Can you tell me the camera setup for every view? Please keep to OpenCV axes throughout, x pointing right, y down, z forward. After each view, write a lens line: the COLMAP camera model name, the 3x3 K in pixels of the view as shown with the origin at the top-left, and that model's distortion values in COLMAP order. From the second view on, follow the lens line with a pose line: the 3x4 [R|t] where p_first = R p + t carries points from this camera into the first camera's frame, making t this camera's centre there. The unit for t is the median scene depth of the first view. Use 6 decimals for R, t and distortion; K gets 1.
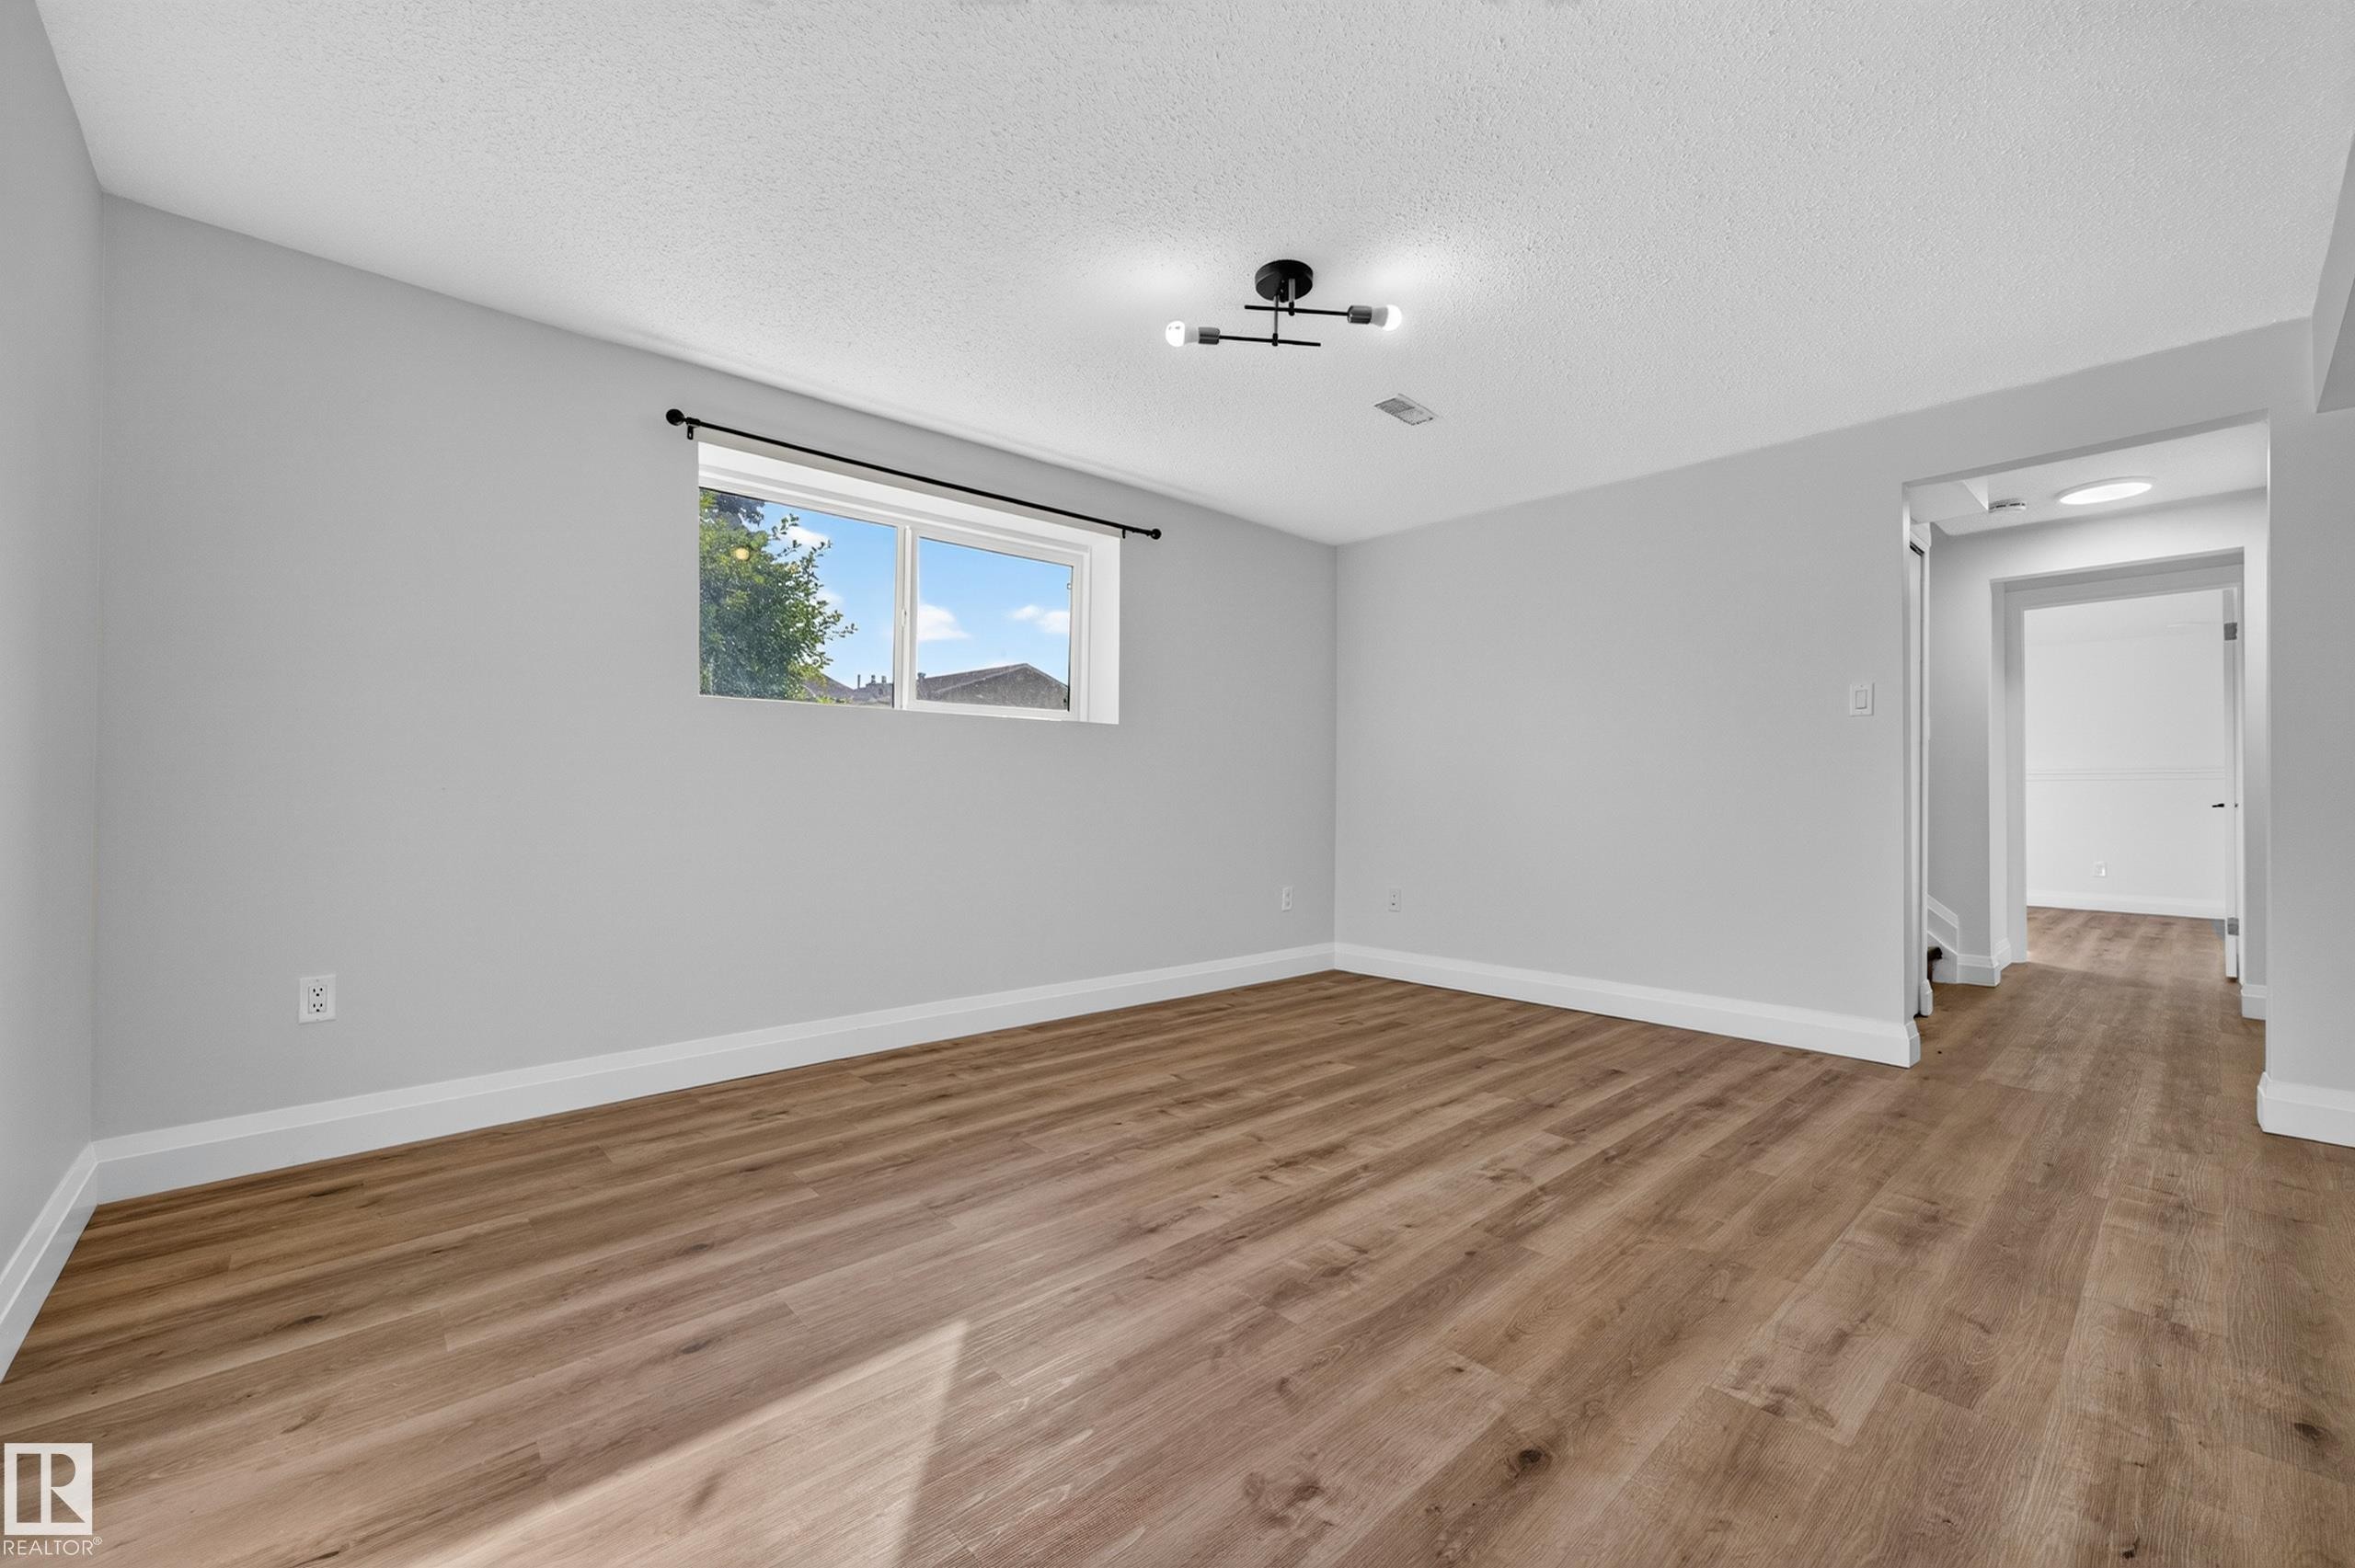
lens RADIAL K [[946.1, 0, 1182.6], [0, 946.1, 783.2], [0, 0, 1]] dist [-0.014652, 0.006823]
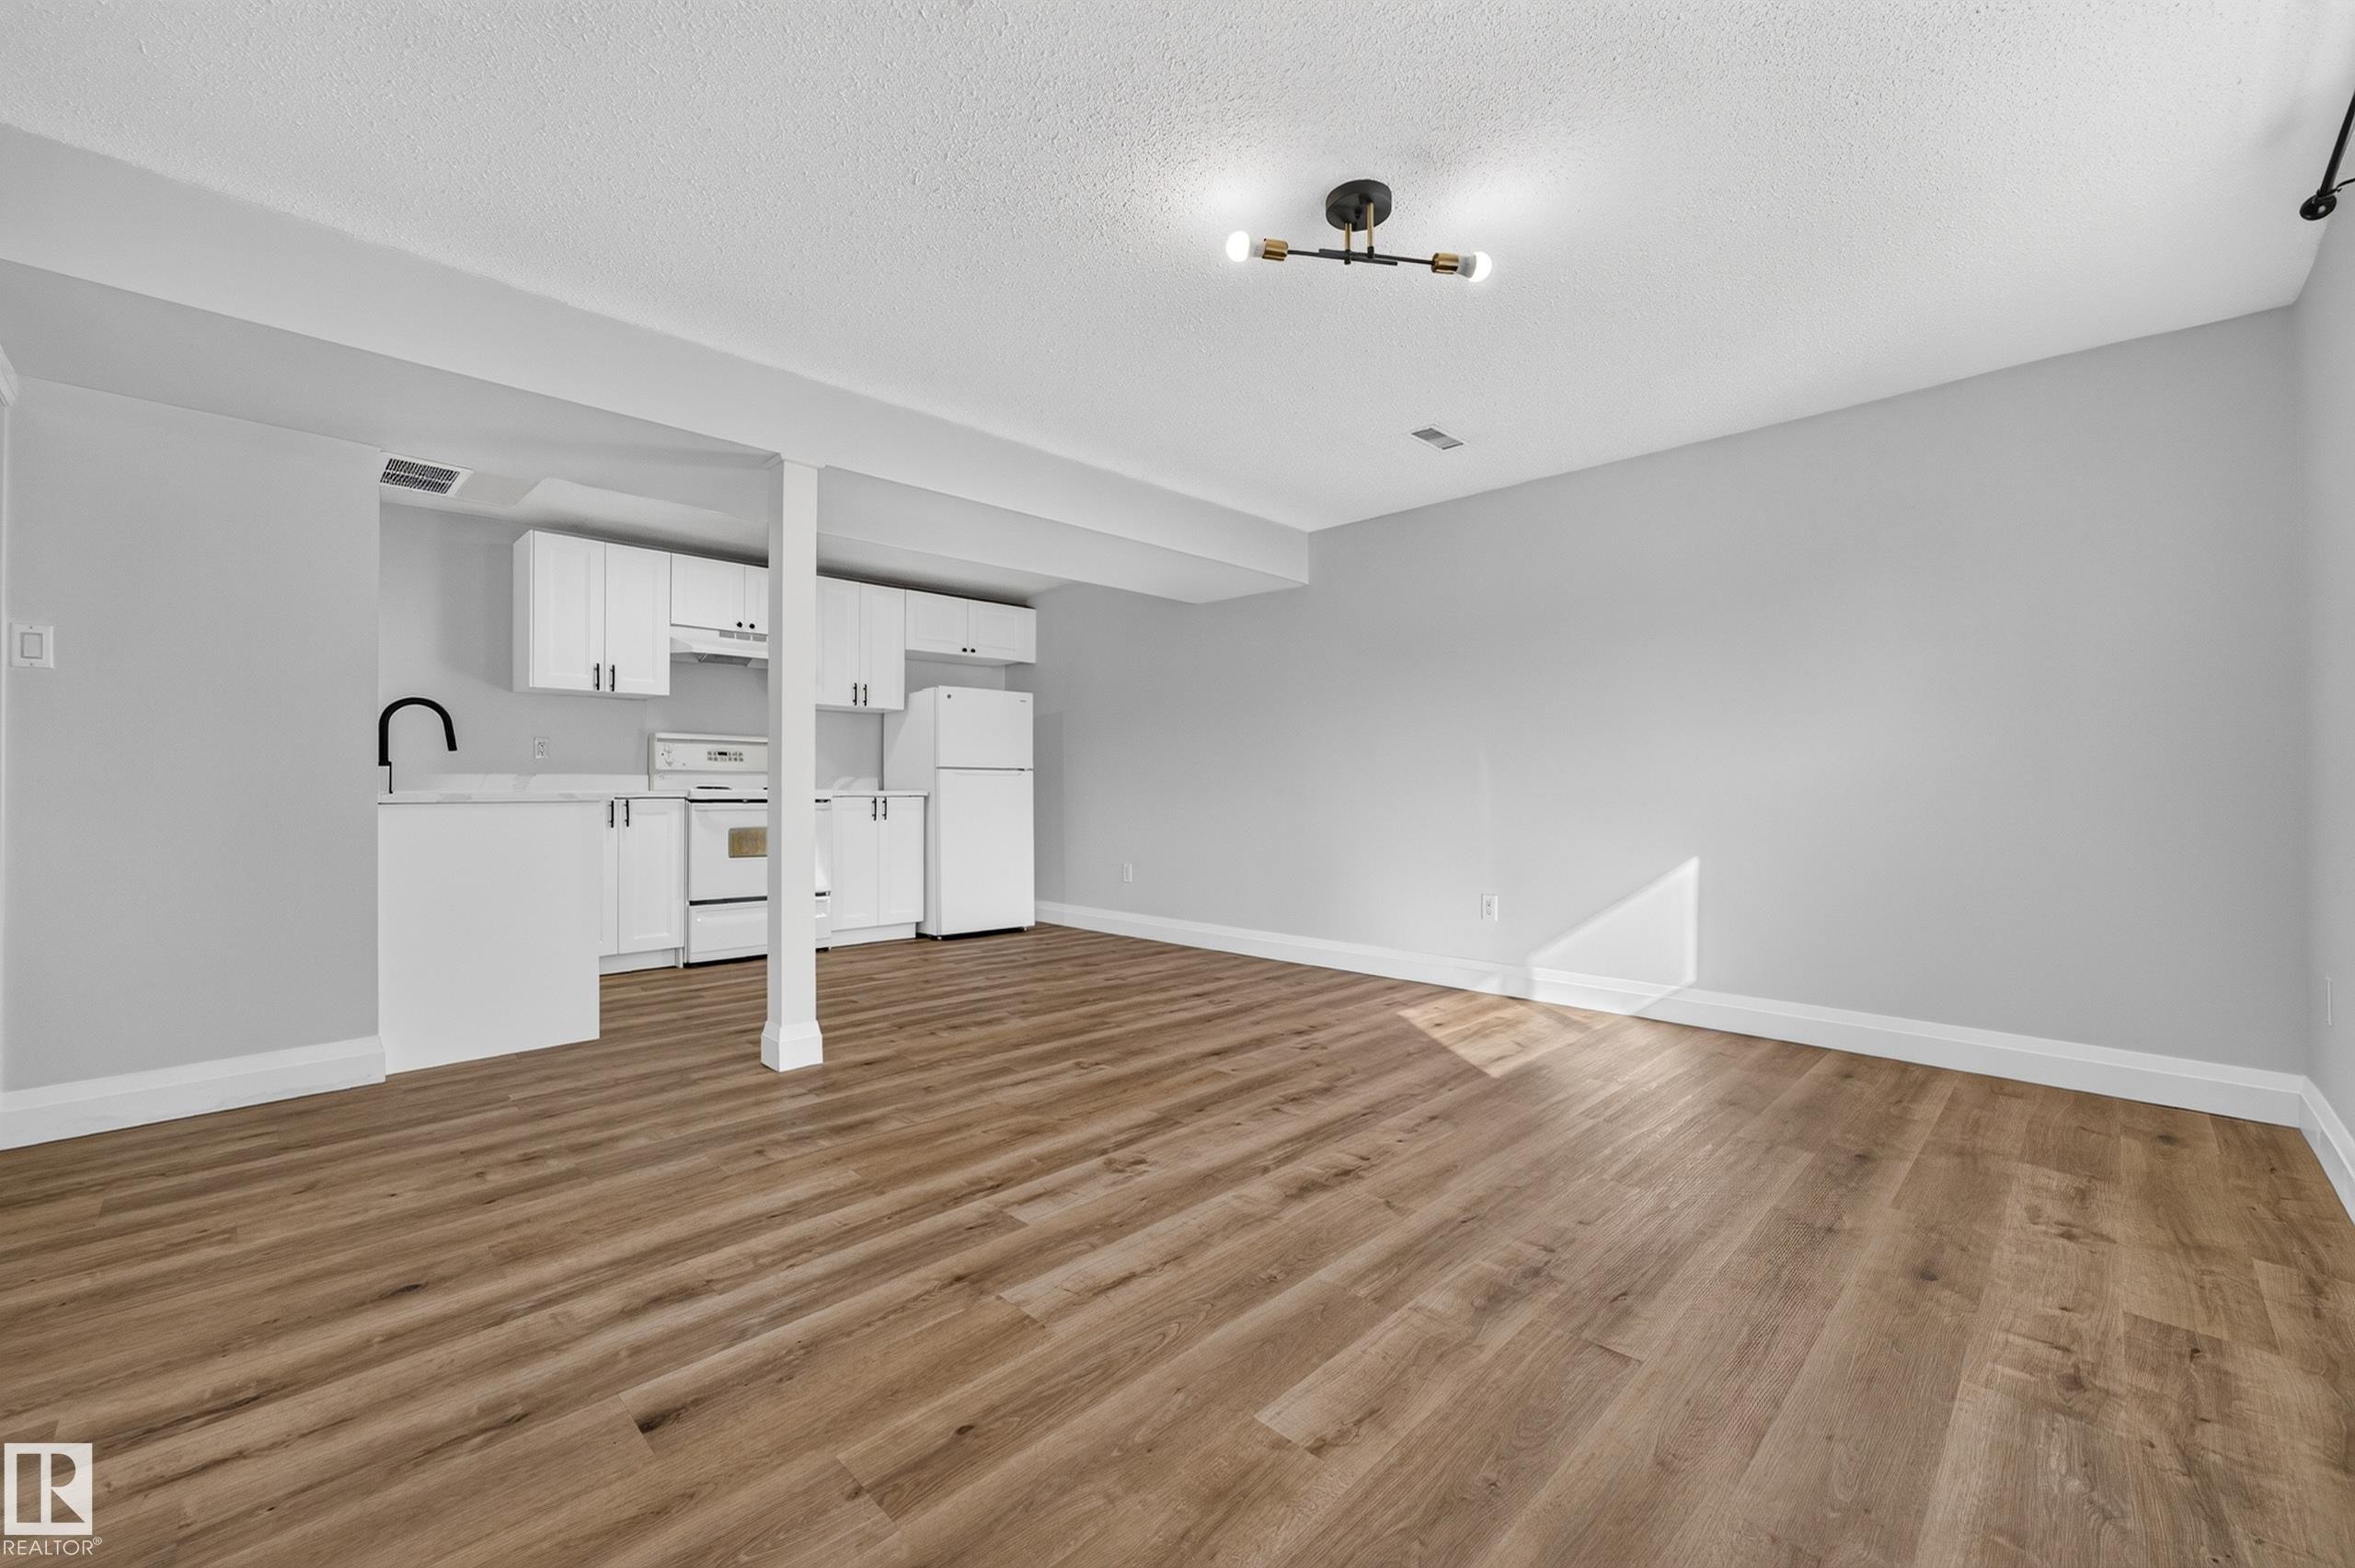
lens RADIAL K [[946.1, 0, 1177.4], [0, 946.1, 782.2], [0, 0, 1]] dist [-0.014652, 0.006823]
pose [[-0.999004, -0.006497, -0.044140, 0.315785], [-0.005542, 0.999749, -0.021709, 0.028325], [0.044270, -0.021443, -0.998789, 1.890135]]
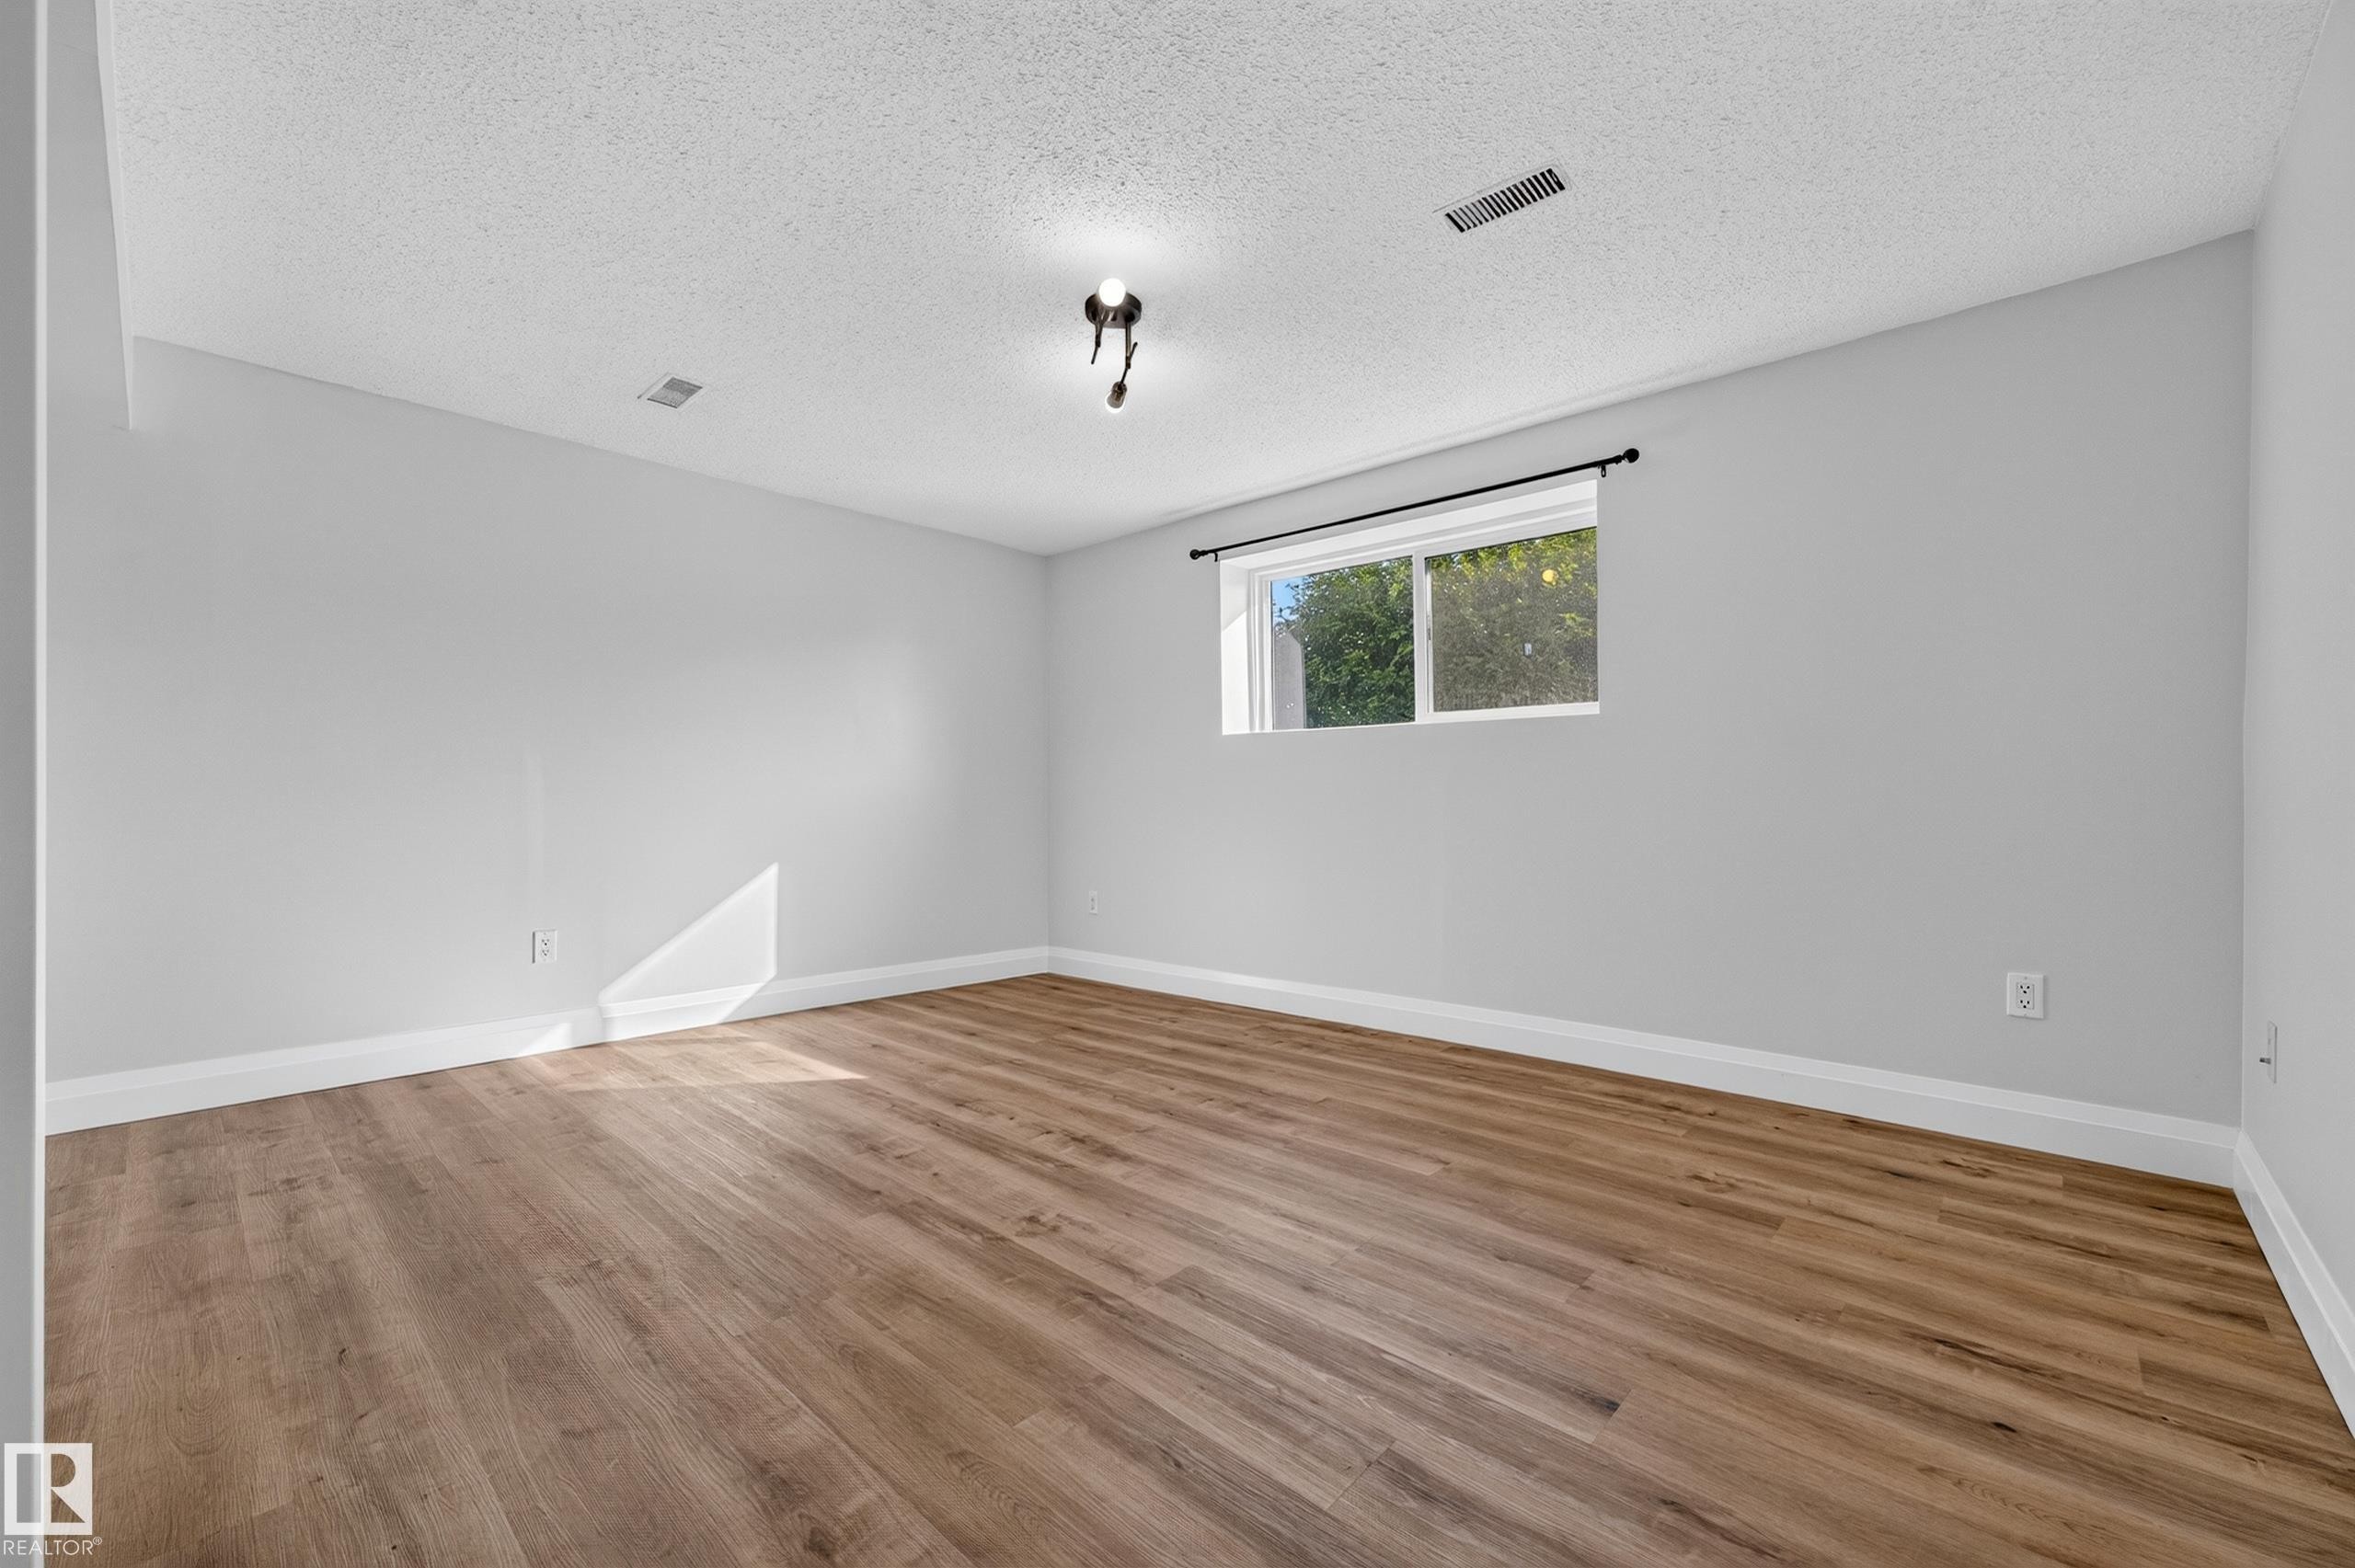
lens RADIAL K [[946.1, 0, 1181.1], [0, 946.1, 794.0], [0, 0, 1]] dist [-0.014652, 0.006823]
pose [[0.083254, -0.017950, -0.996367, 1.173752], [0.015790, 0.999736, -0.016691, 0.024215], [0.996403, -0.014343, 0.083515, 0.998441]]
